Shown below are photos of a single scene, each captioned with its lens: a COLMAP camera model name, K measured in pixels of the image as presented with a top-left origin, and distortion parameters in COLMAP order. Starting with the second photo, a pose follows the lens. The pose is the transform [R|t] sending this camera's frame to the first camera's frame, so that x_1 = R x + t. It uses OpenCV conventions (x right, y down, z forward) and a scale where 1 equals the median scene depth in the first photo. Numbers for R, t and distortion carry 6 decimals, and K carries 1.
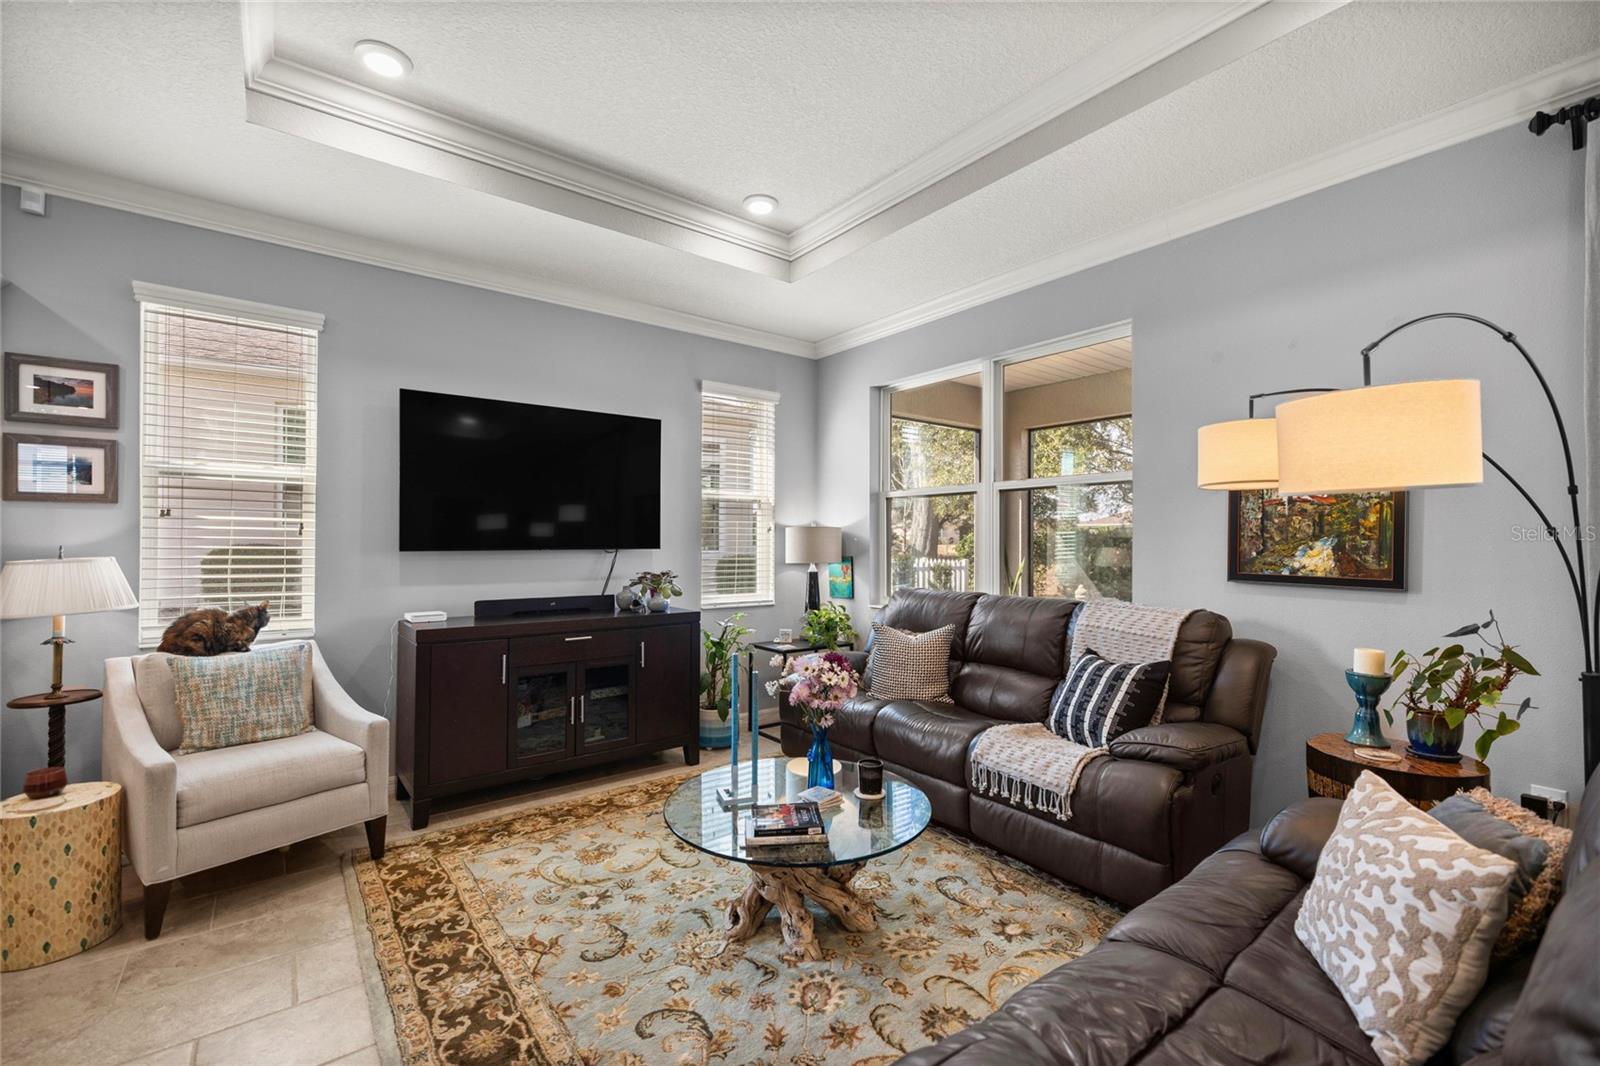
lens RADIAL K [[671.0, 0, 791.8], [0, 671.0, 535.7], [0, 0, 1]] dist [0.002898, -0.000848]
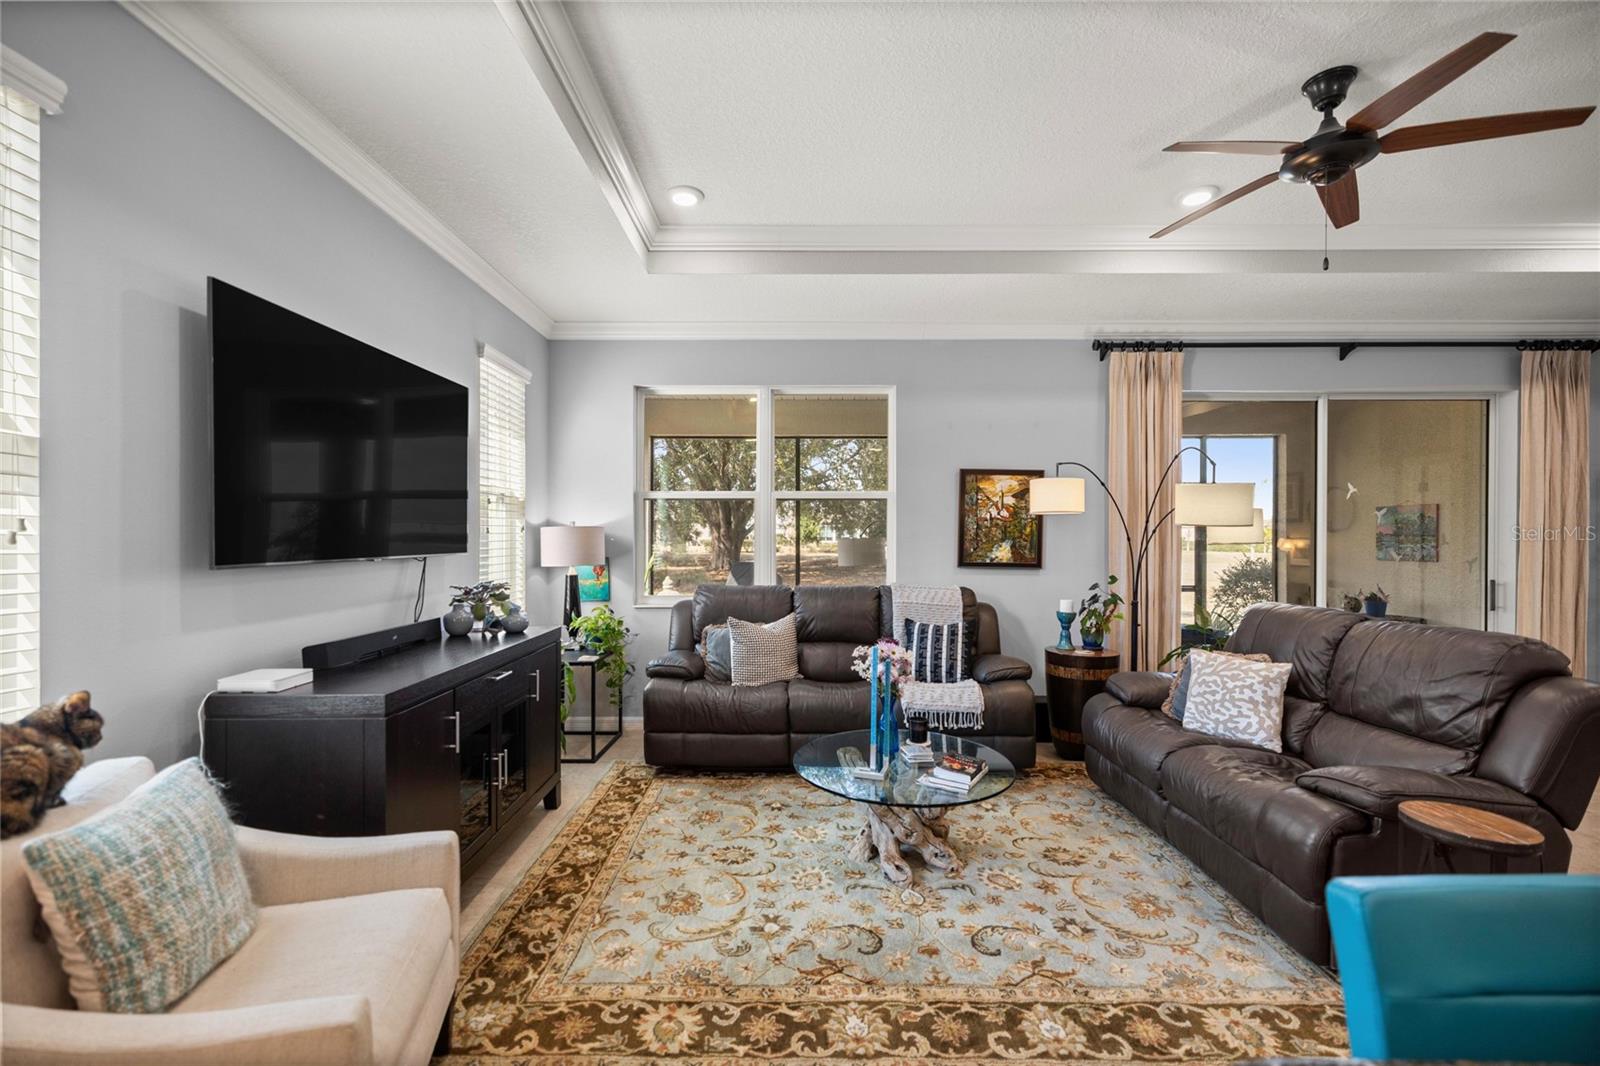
lens RADIAL K [[671.0, 0, 793.7], [0, 671.0, 540.2], [0, 0, 1]] dist [0.002898, -0.000848]
pose [[0.617142, -0.006124, 0.786828, -0.847746], [-0.007708, 0.999875, 0.013829, -0.015560], [-0.786814, -0.014599, 0.617017, 0.327502]]
